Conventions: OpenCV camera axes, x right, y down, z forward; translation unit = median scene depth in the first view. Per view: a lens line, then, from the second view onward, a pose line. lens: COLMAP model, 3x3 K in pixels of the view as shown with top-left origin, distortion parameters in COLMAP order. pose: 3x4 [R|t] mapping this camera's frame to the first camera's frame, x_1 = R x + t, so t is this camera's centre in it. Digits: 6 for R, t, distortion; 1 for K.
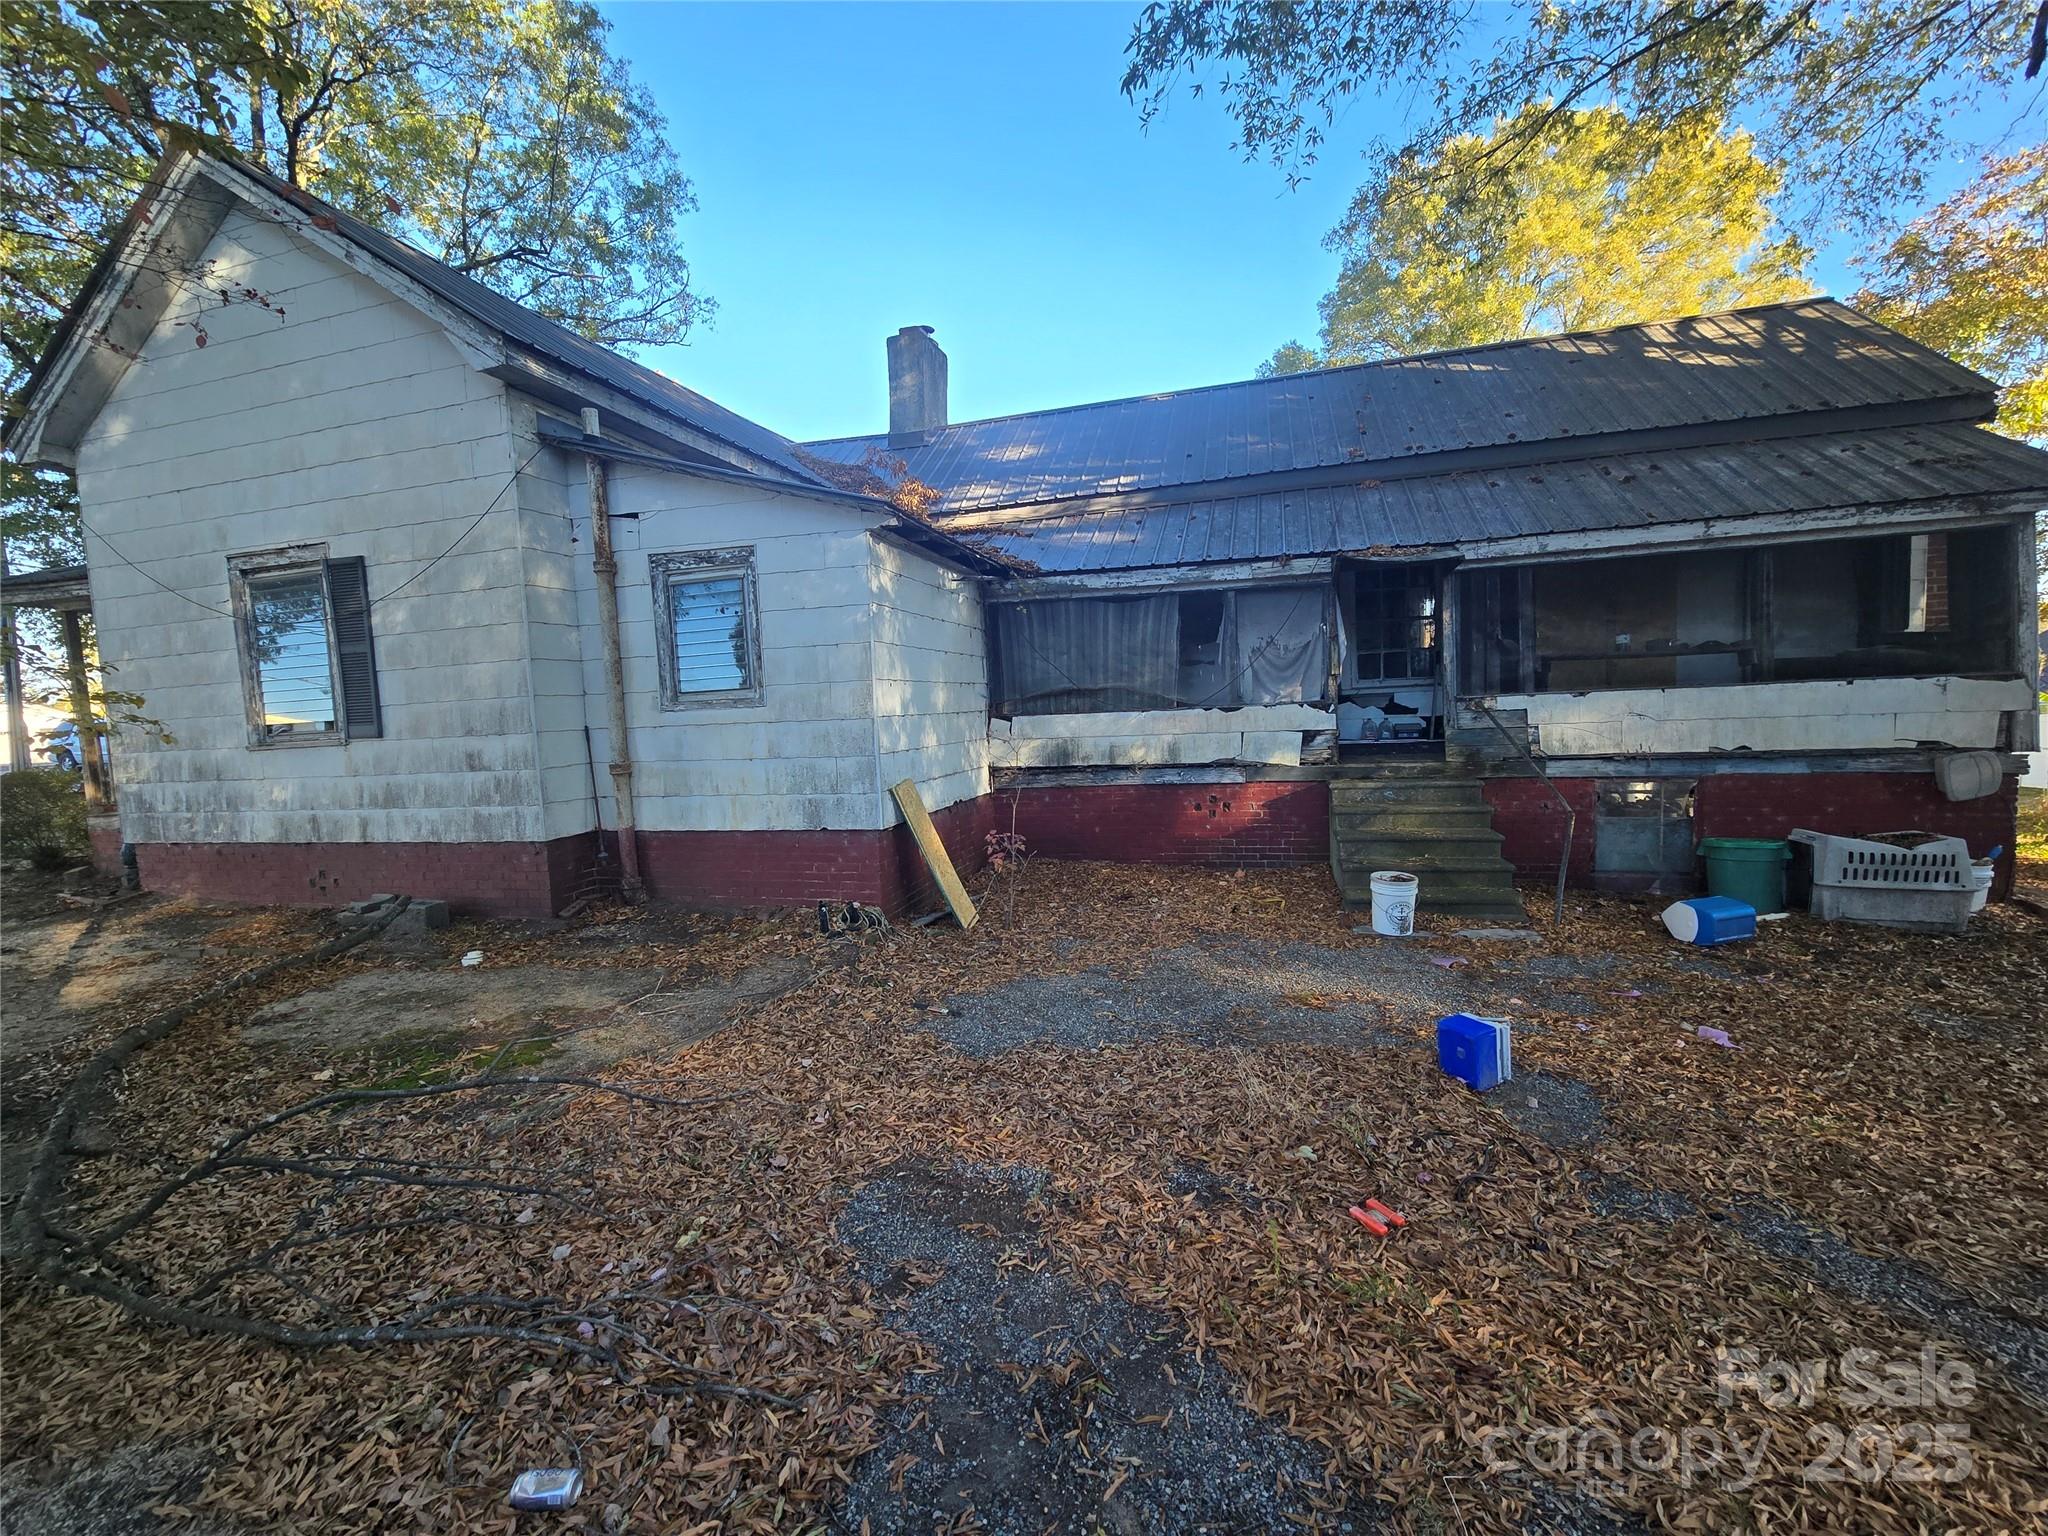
lens RADIAL K [[821.4, 0, 1028.8], [0, 821.4, 768.1], [0, 0, 1]] dist [-0.002253, -0.000232]
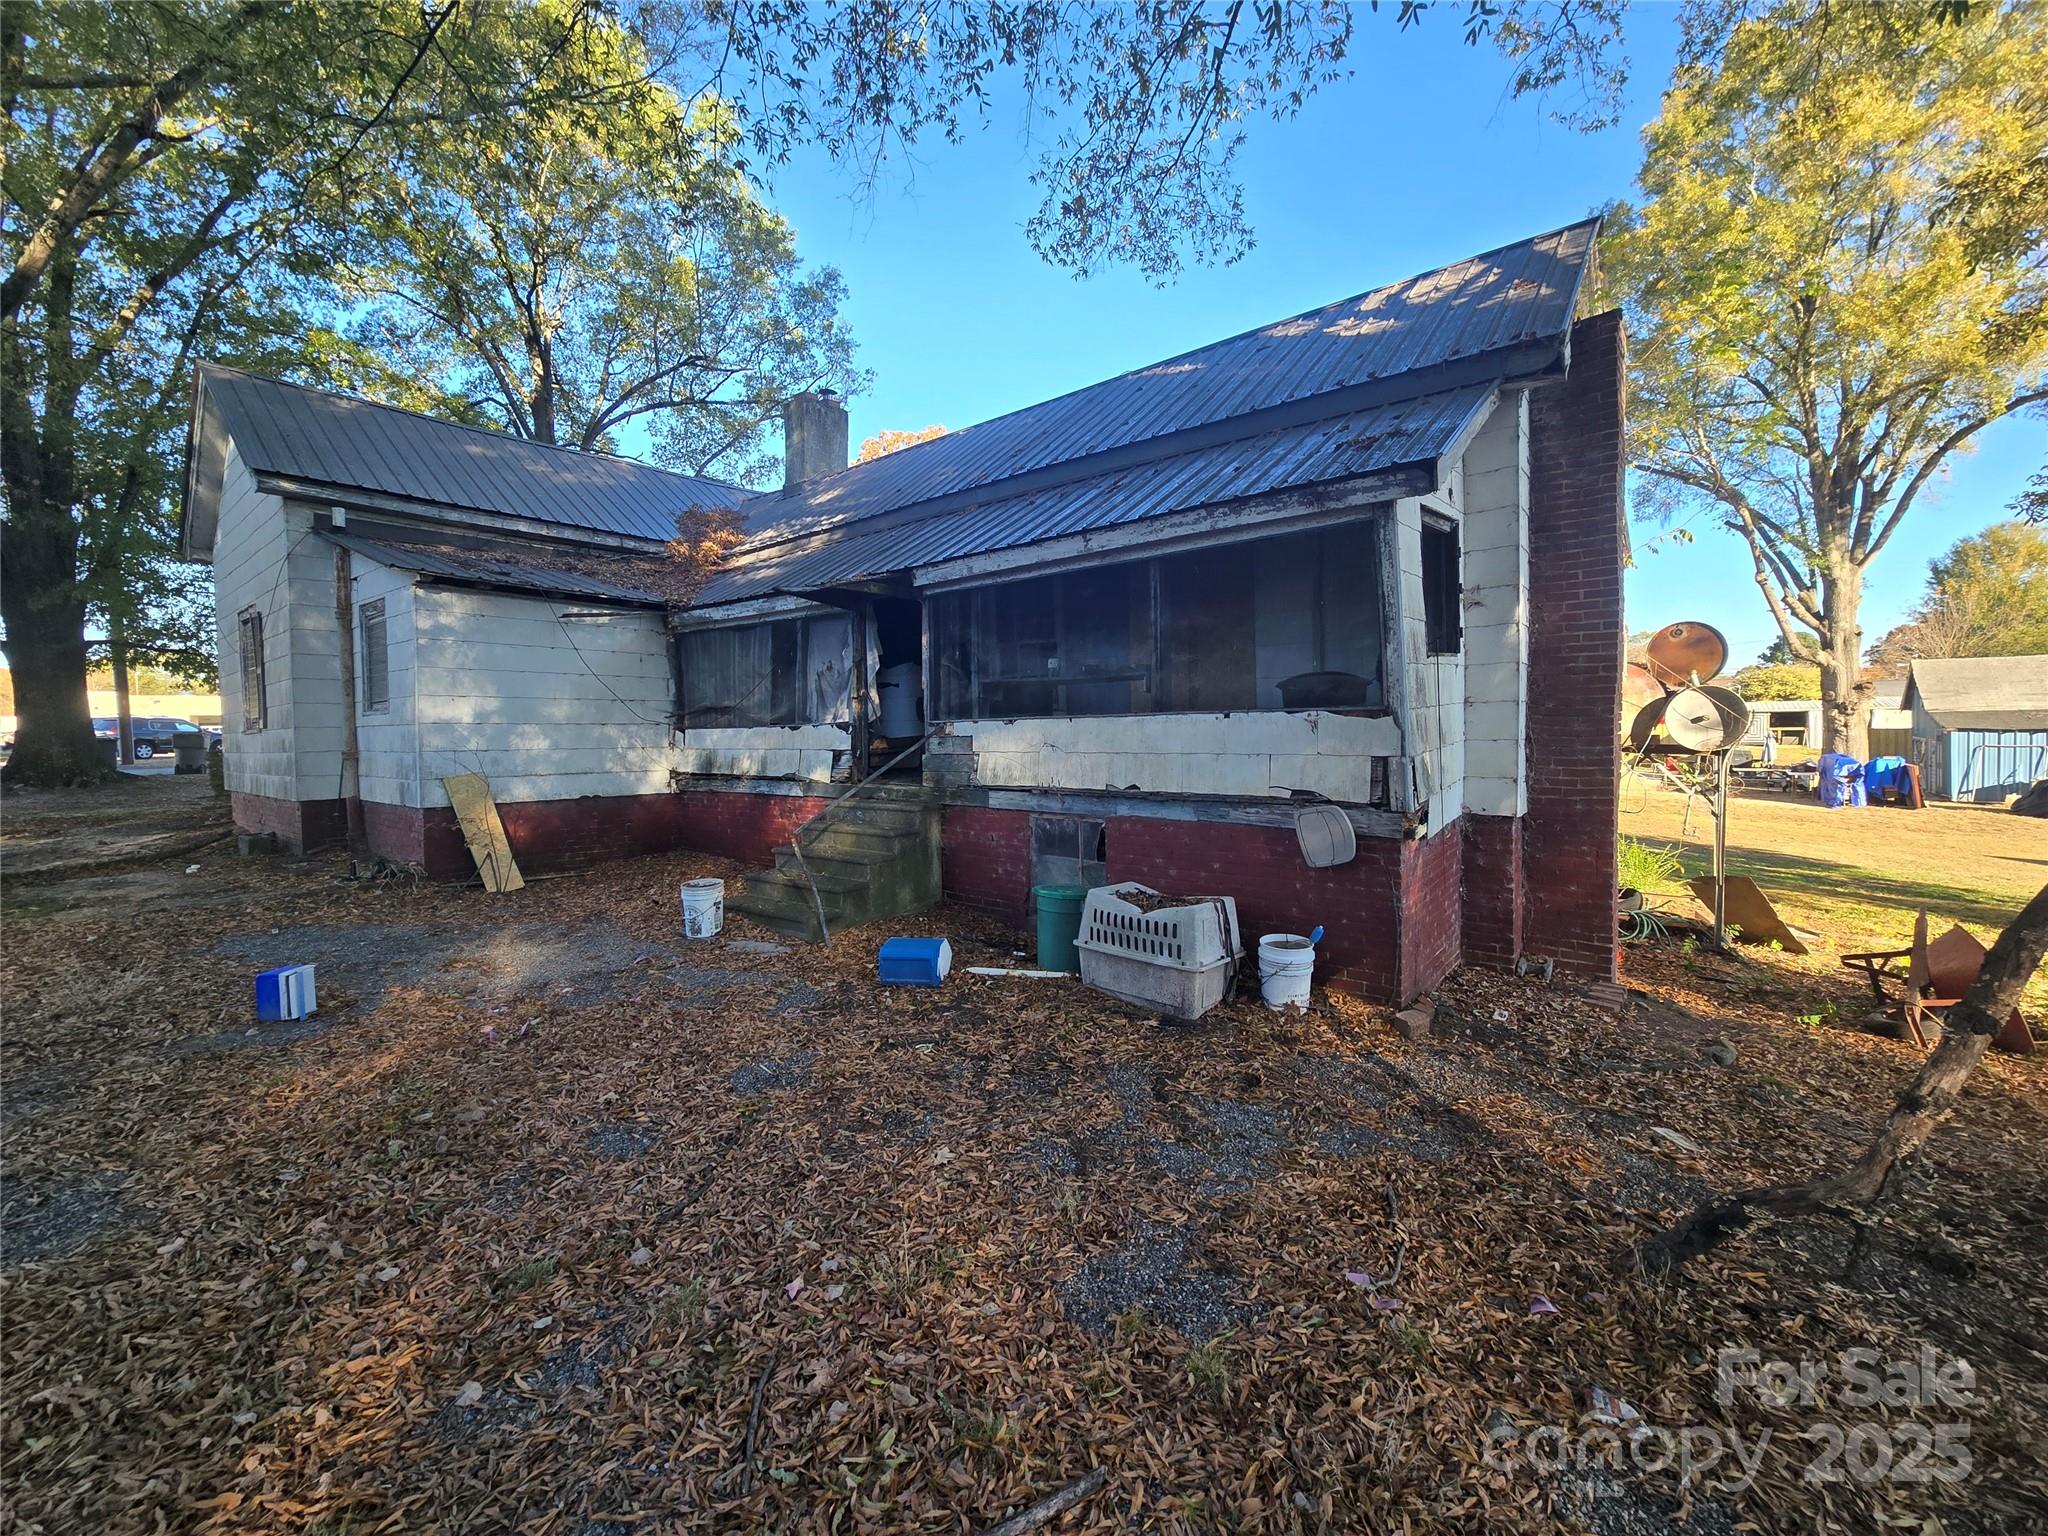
lens RADIAL K [[821.4, 0, 1033.7], [0, 821.4, 762.8], [0, 0, 1]] dist [-0.002253, -0.000232]
pose [[0.920033, 0.046588, -0.389061, 1.060606], [-0.057837, 0.998177, -0.017244, -0.027994], [0.387549, 0.038367, 0.921050, 0.139345]]
